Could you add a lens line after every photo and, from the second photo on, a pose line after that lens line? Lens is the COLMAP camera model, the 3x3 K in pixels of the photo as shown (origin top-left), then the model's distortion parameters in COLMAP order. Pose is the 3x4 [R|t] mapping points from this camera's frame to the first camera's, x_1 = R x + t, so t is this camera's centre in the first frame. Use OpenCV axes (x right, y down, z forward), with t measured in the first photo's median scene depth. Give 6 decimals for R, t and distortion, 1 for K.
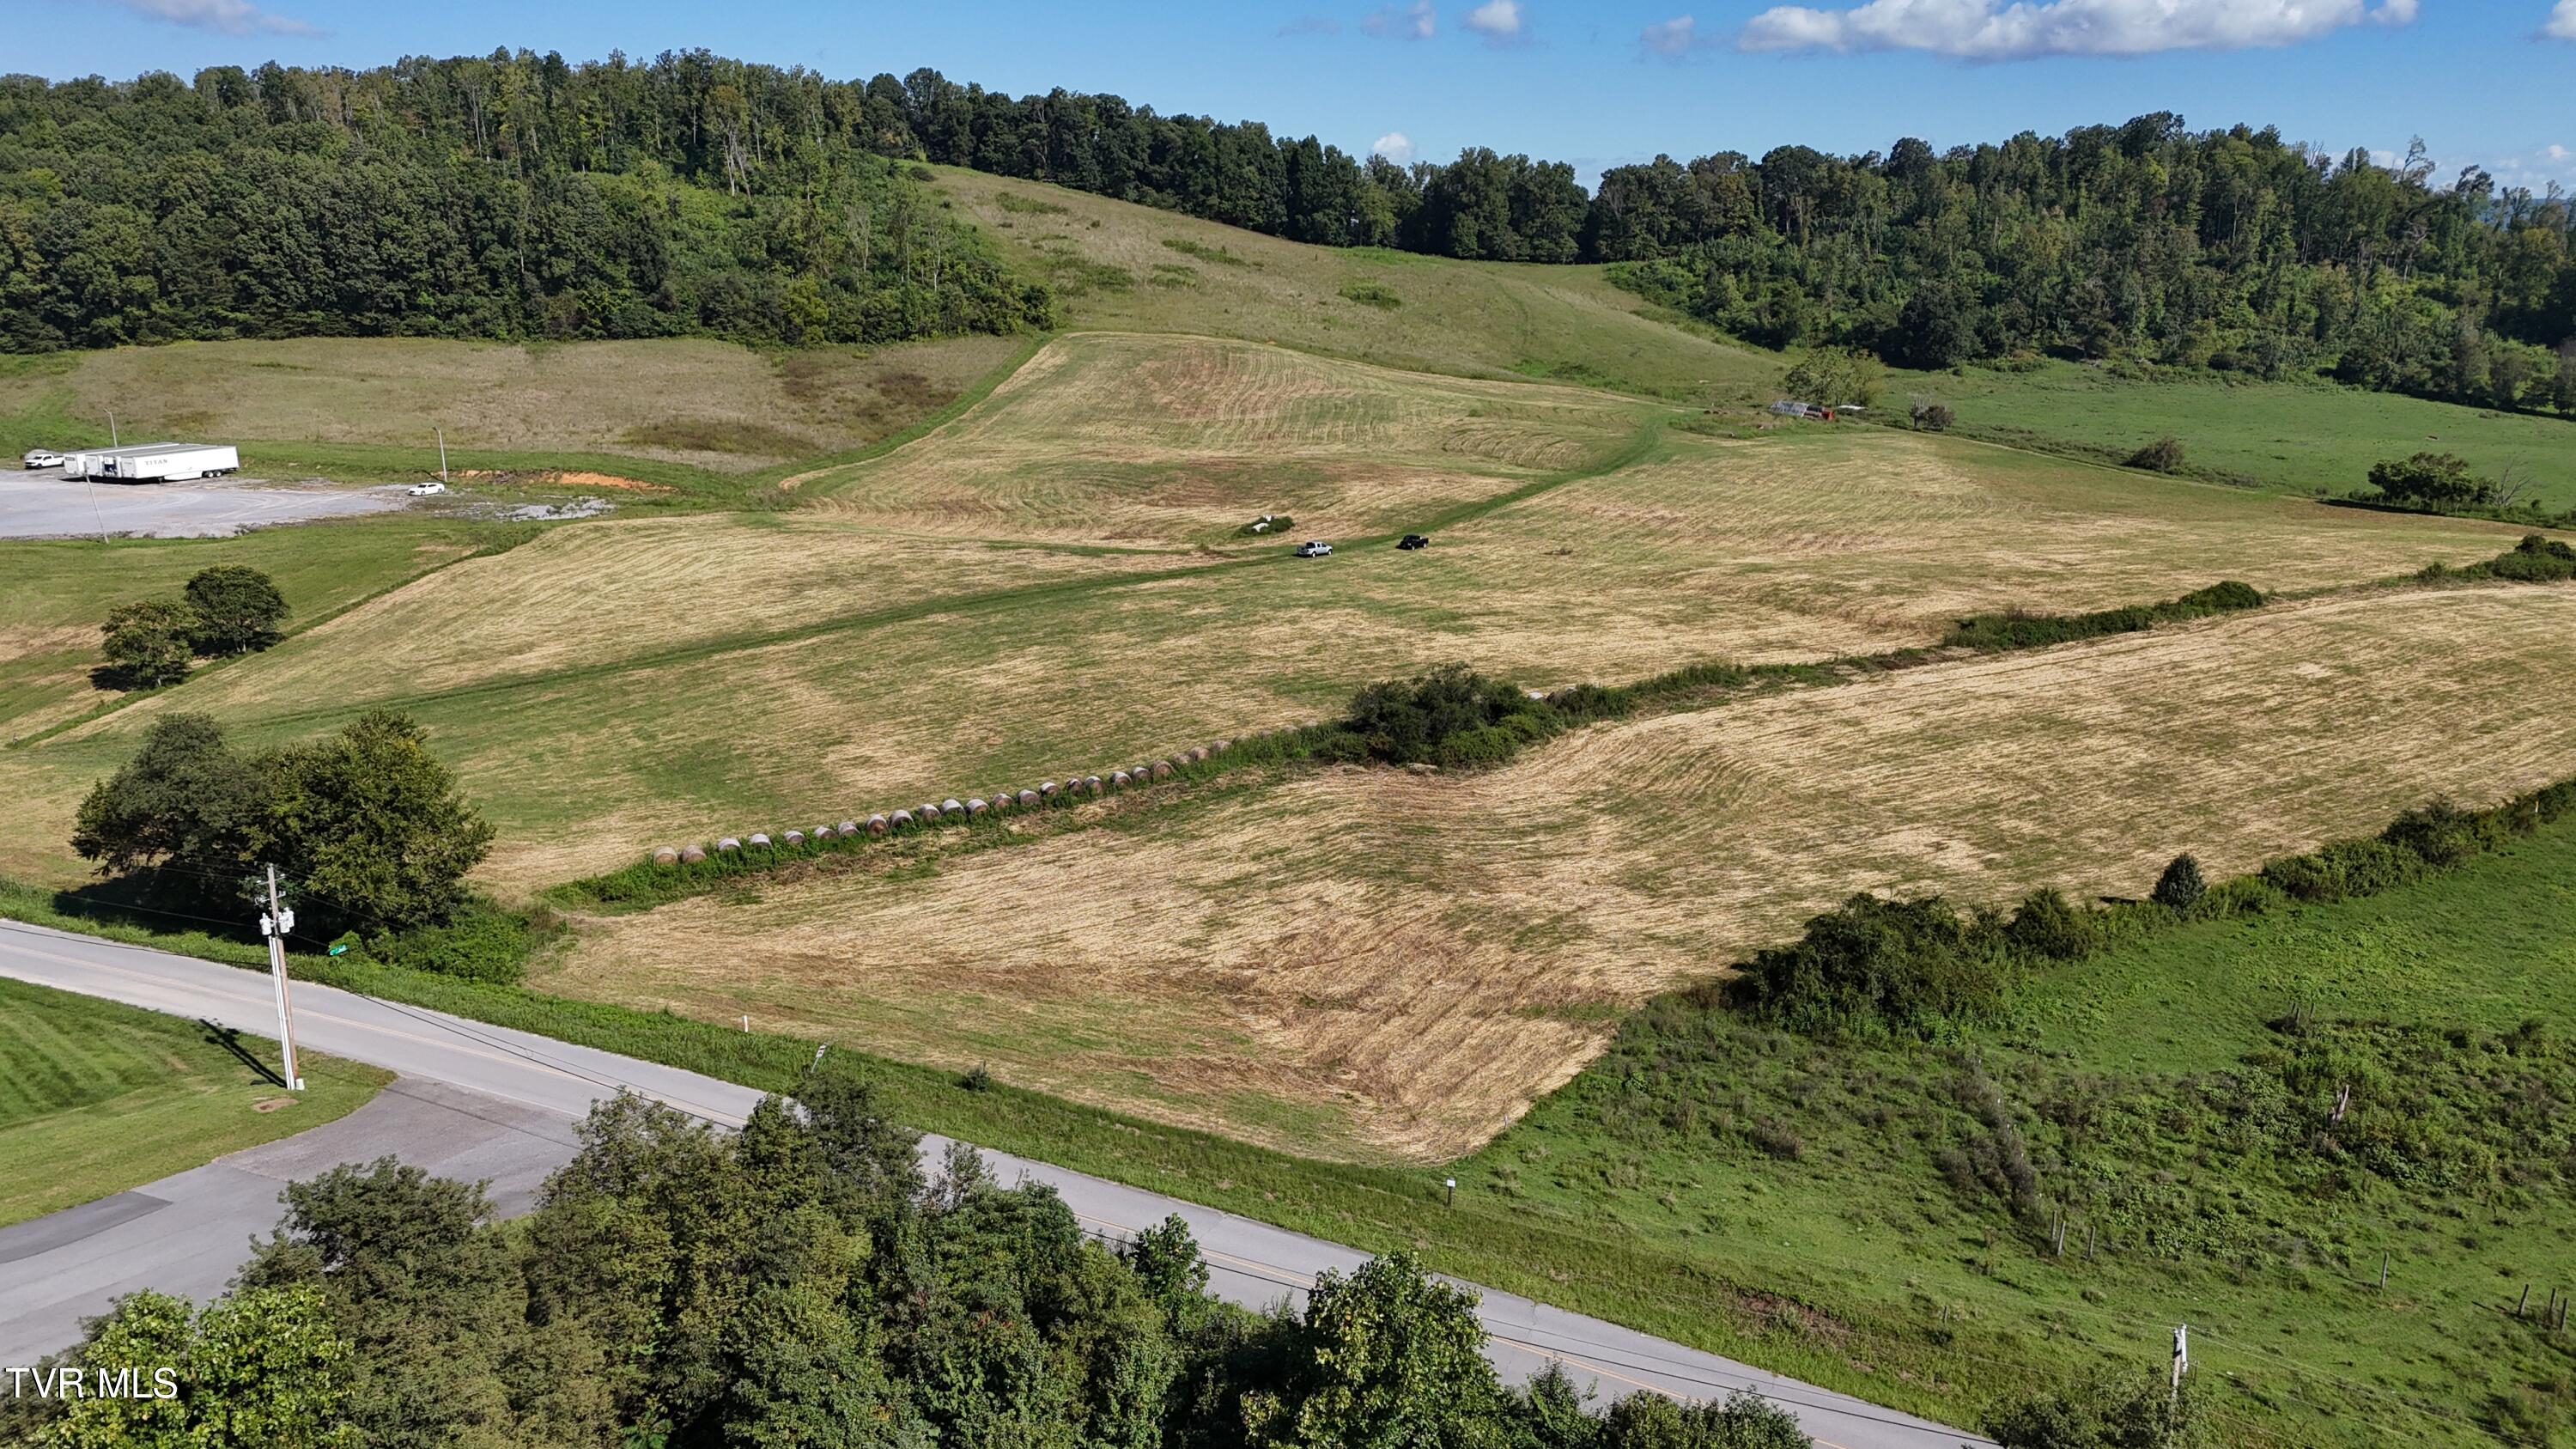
lens RADIAL K [[1891.6, 0, 1288.7], [0, 1891.6, 731.4], [0, 0, 1]] dist [0.069085, -0.060327]
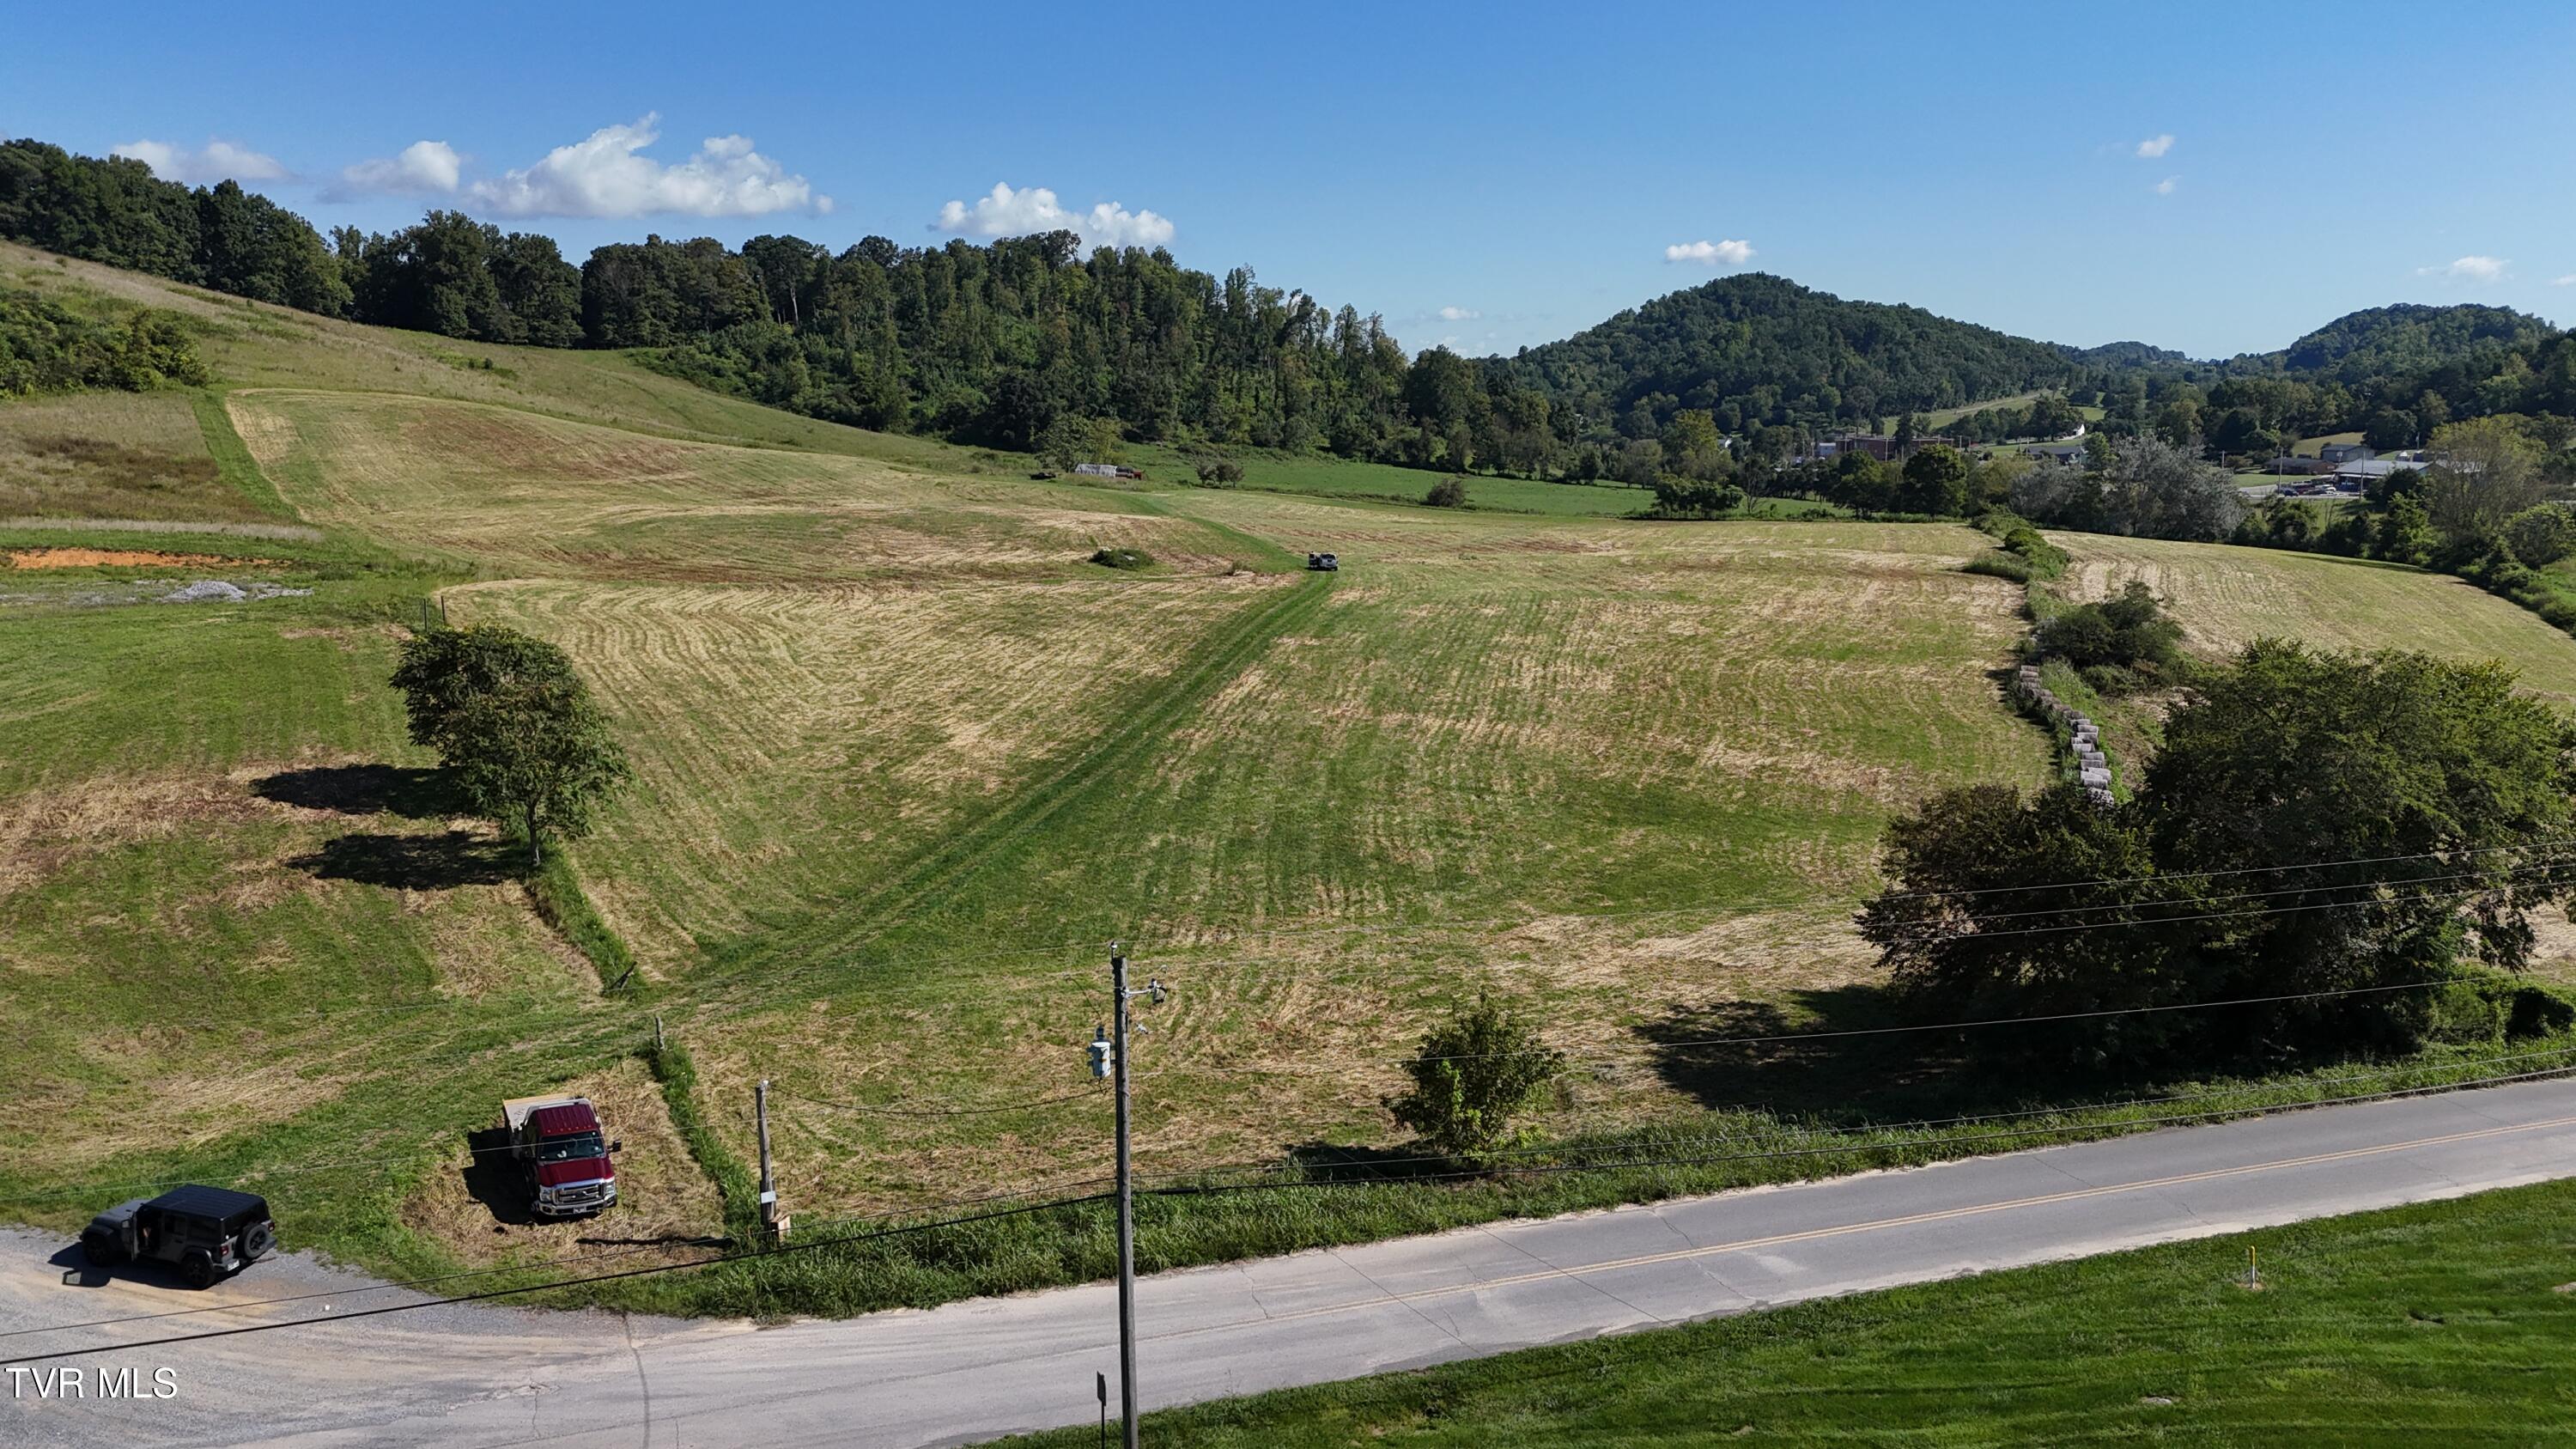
lens RADIAL K [[1891.6, 0, 1296.7], [0, 1891.6, 735.9], [0, 0, 1]] dist [0.069085, -0.060327]
pose [[0.749795, -0.116354, 0.651360, -0.438008], [0.162819, 0.986593, -0.011186, -0.010489], [-0.641325, 0.114441, 0.758686, 0.297704]]
